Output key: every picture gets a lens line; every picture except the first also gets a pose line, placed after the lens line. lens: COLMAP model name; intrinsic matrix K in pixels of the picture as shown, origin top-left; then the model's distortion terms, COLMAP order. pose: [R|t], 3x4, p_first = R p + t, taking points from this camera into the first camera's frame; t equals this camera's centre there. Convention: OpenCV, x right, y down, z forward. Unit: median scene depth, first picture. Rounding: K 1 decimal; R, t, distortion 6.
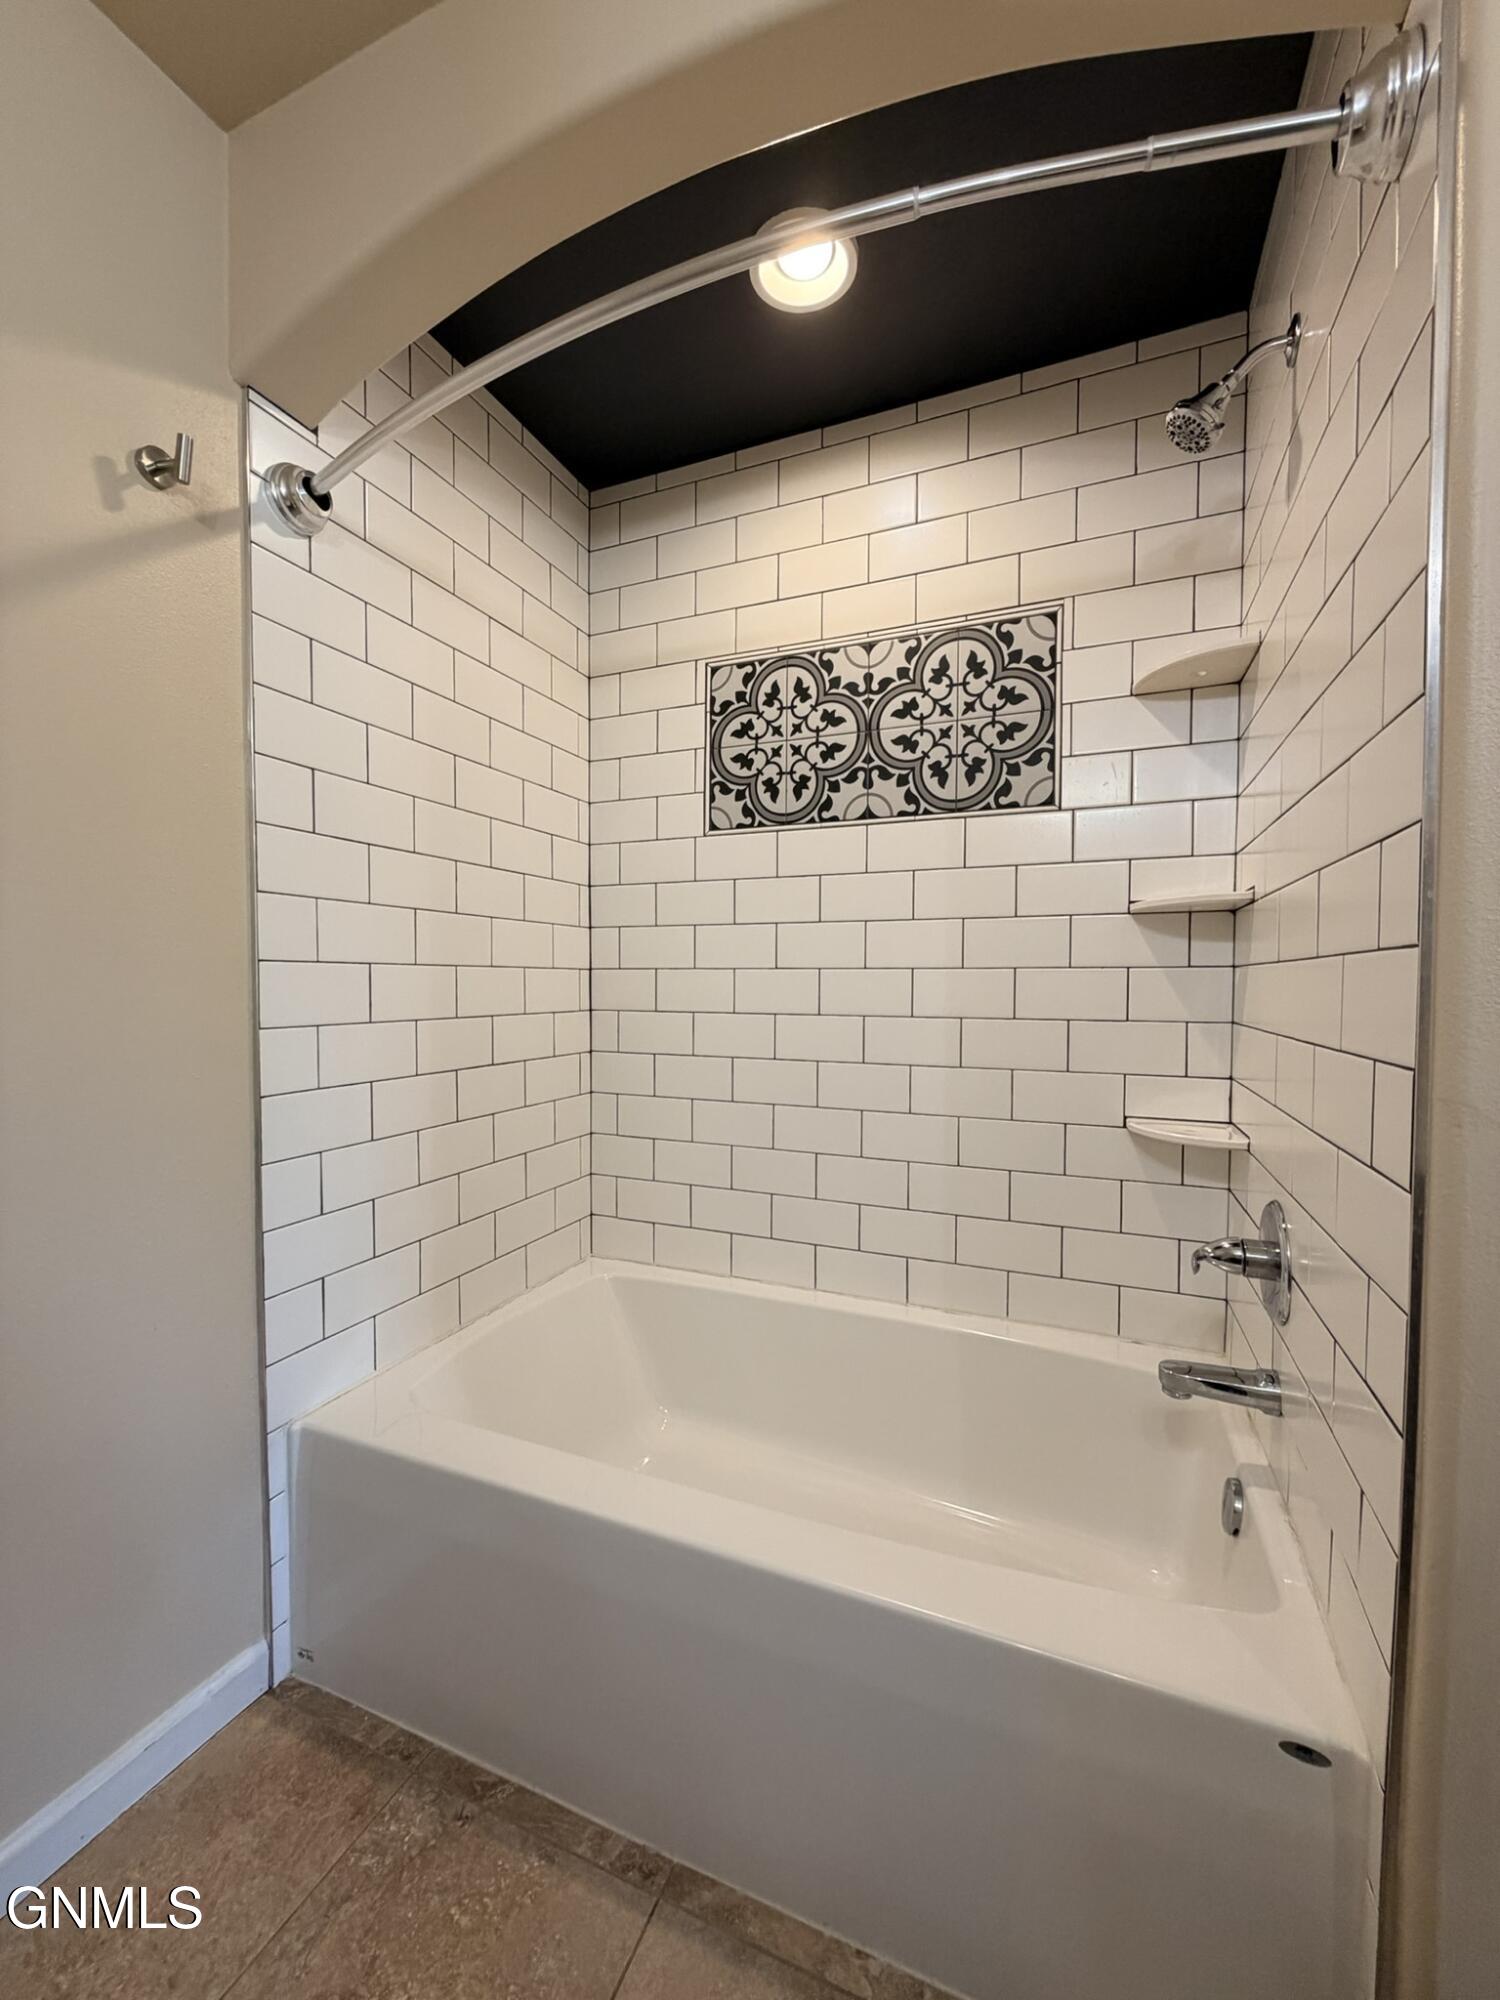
lens RADIAL K [[801.3, 0, 750.0], [0, 801.3, 1000.0], [0, 0, 1]] dist [0.001915, 0.000262]
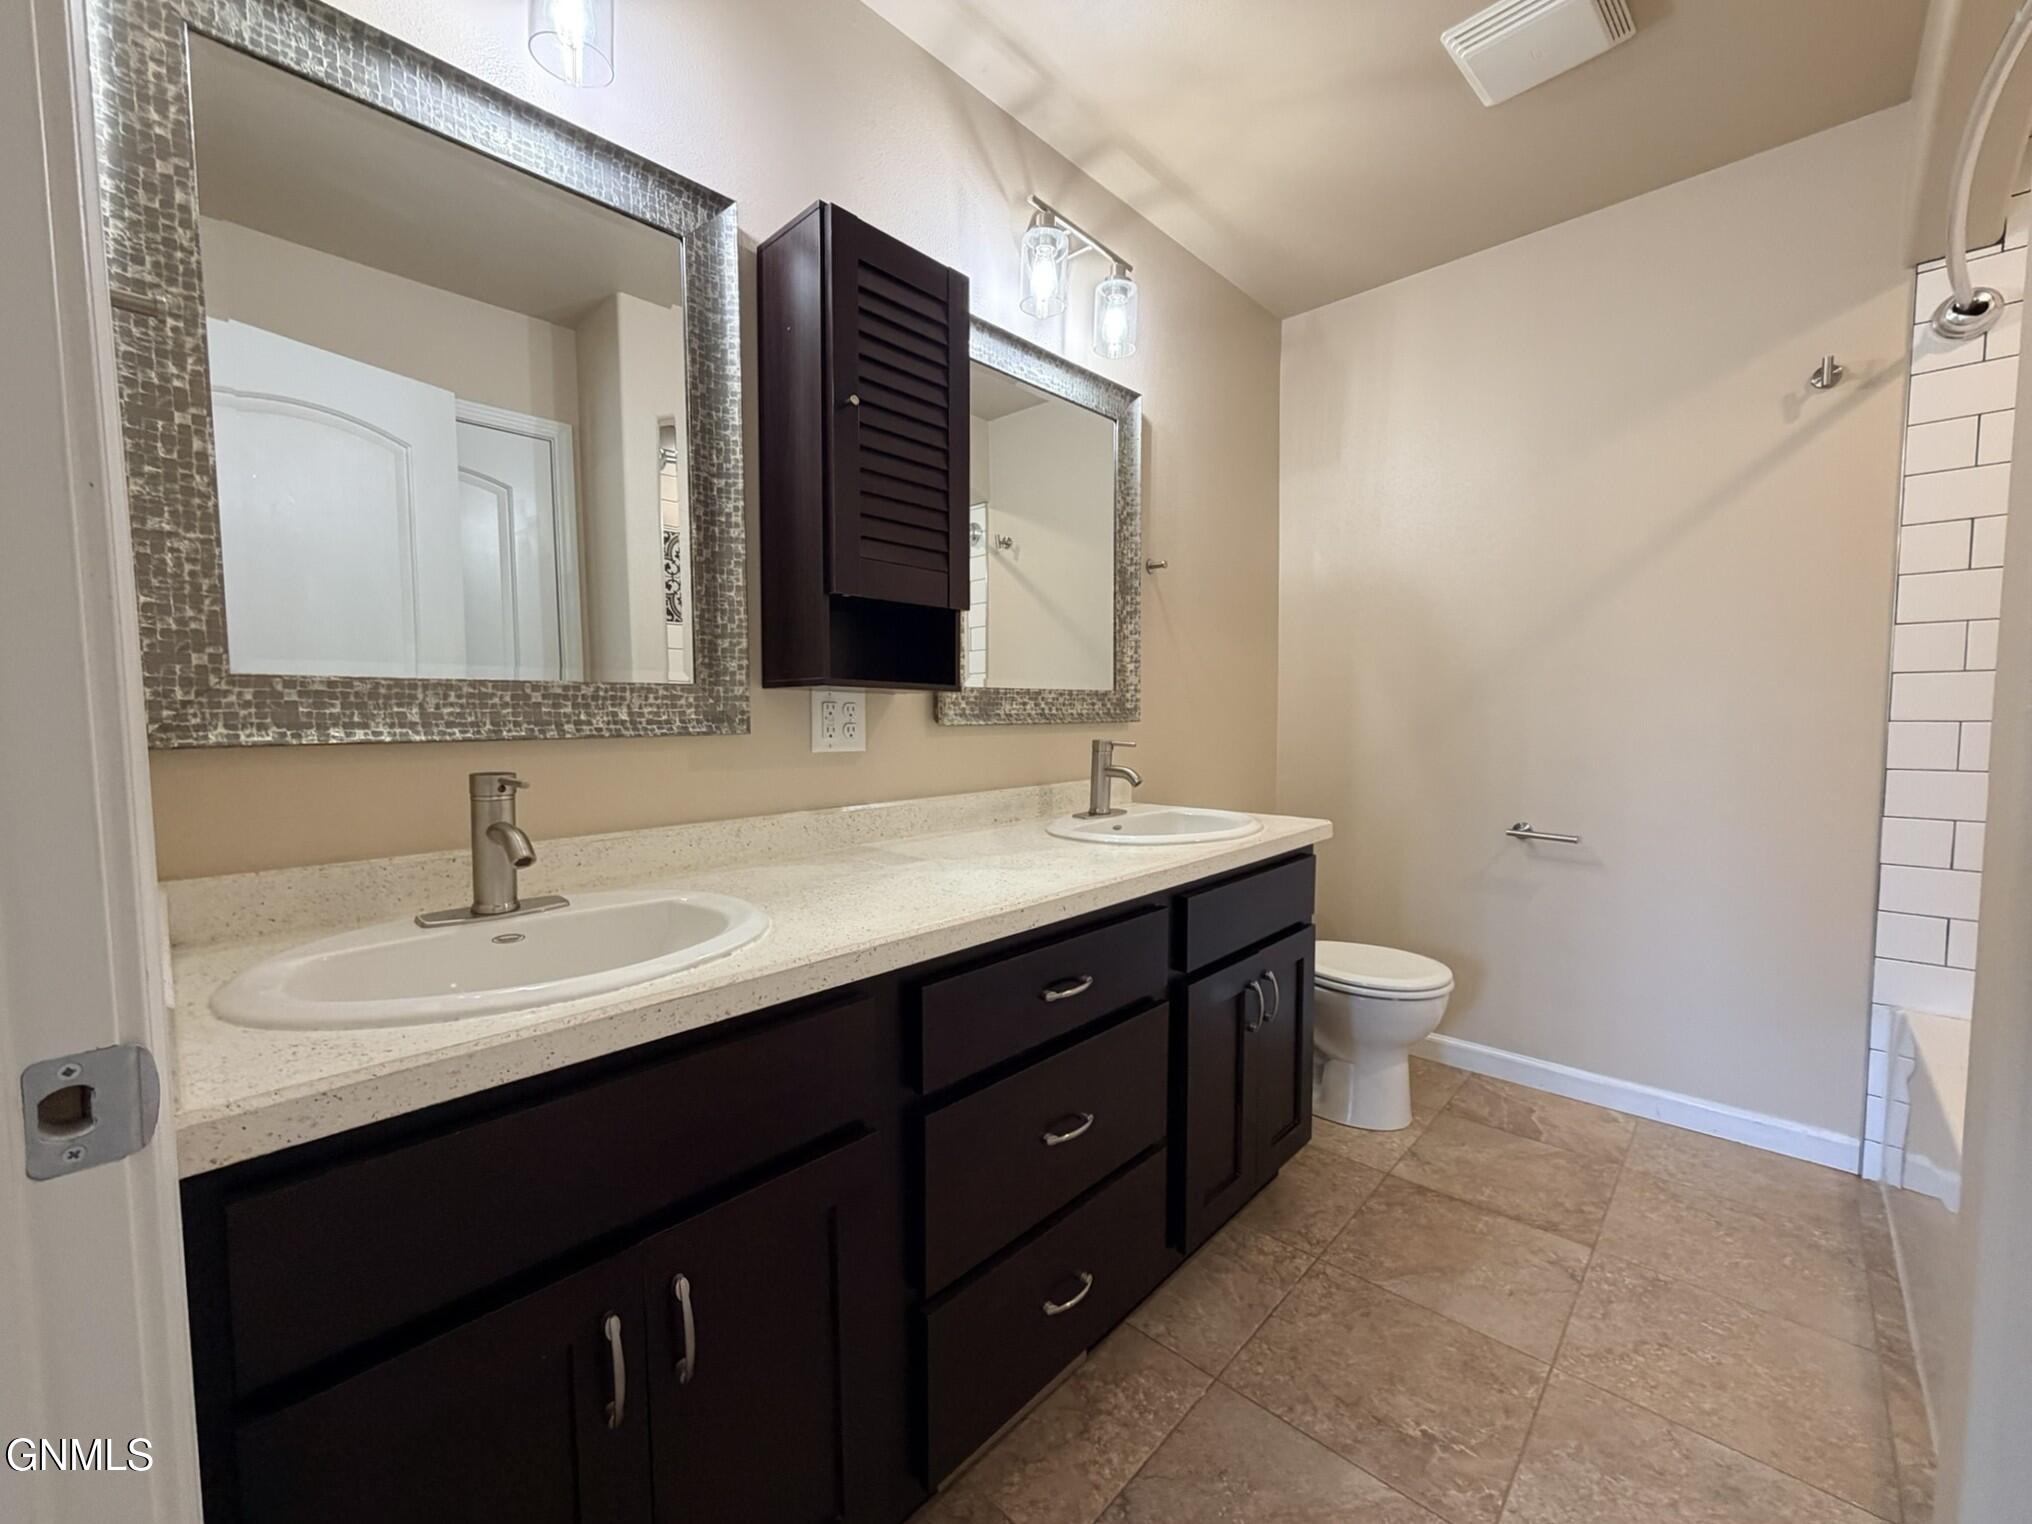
lens RADIAL K [[813.9, 0, 1016.0], [0, 813.9, 762.0], [0, 0, 1]] dist [0.000449, 0.000059]
pose [[-0.352357, 0.061117, -0.933868, 1.336159], [-0.014015, 0.997409, 0.070564, 0.027290], [0.935761, 0.037952, -0.350587, 0.056795]]
